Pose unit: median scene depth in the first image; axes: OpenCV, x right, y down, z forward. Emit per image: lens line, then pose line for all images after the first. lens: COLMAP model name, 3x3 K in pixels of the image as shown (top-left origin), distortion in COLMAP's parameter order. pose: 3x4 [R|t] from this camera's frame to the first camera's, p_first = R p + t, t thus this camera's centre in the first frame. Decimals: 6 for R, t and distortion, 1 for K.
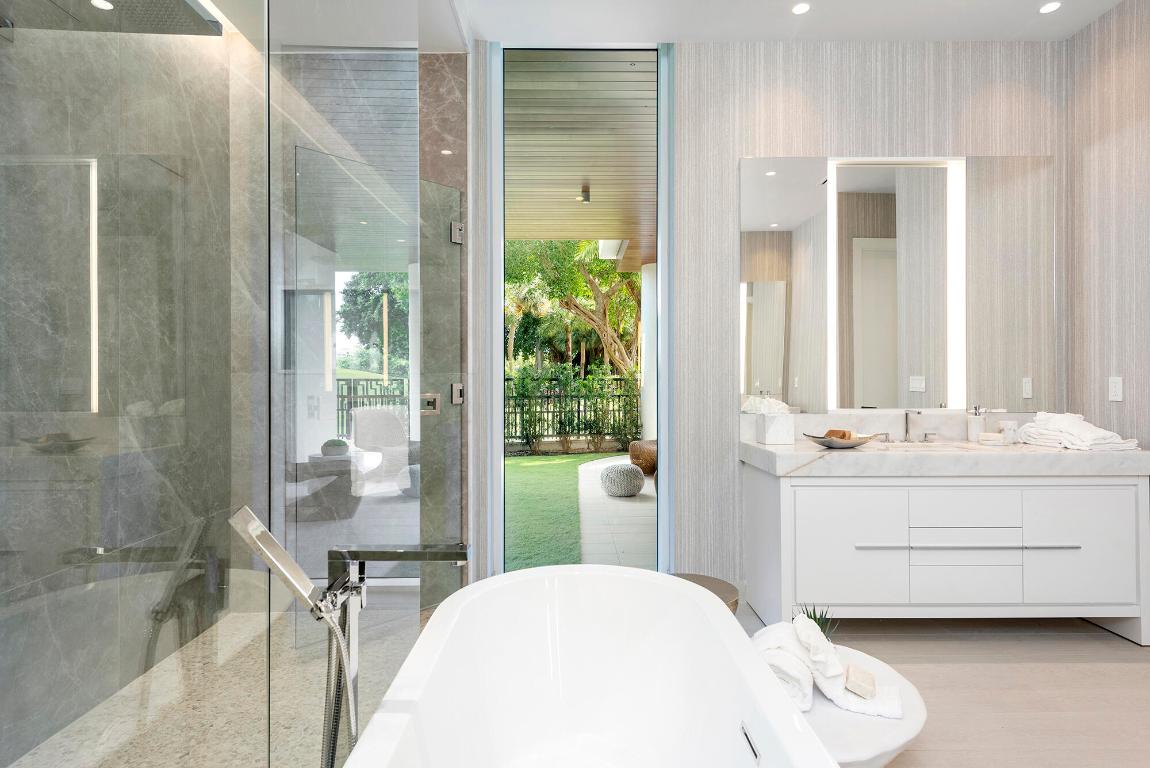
lens RADIAL K [[610.9, 0, 575.0], [0, 610.9, 384.0], [0, 0, 1]] dist [-0.001157, -0.000395]
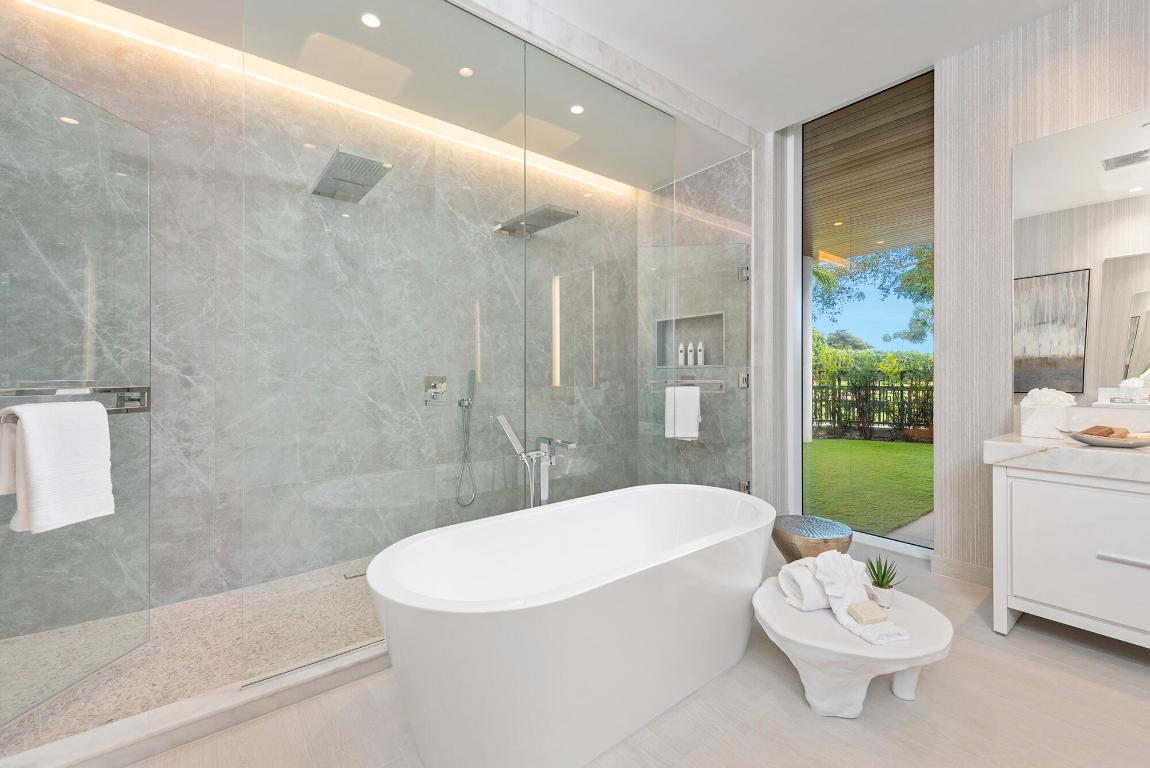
lens RADIAL K [[469.5, 0, 575.0], [0, 469.5, 384.0], [0, 0, 1]] dist [0.000792, 0.000247]
pose [[0.601769, 0.017954, -0.798469, 0.517611], [-0.005026, 0.999813, 0.018694, 0.004885], [0.798655, -0.007237, 0.601746, -0.027112]]
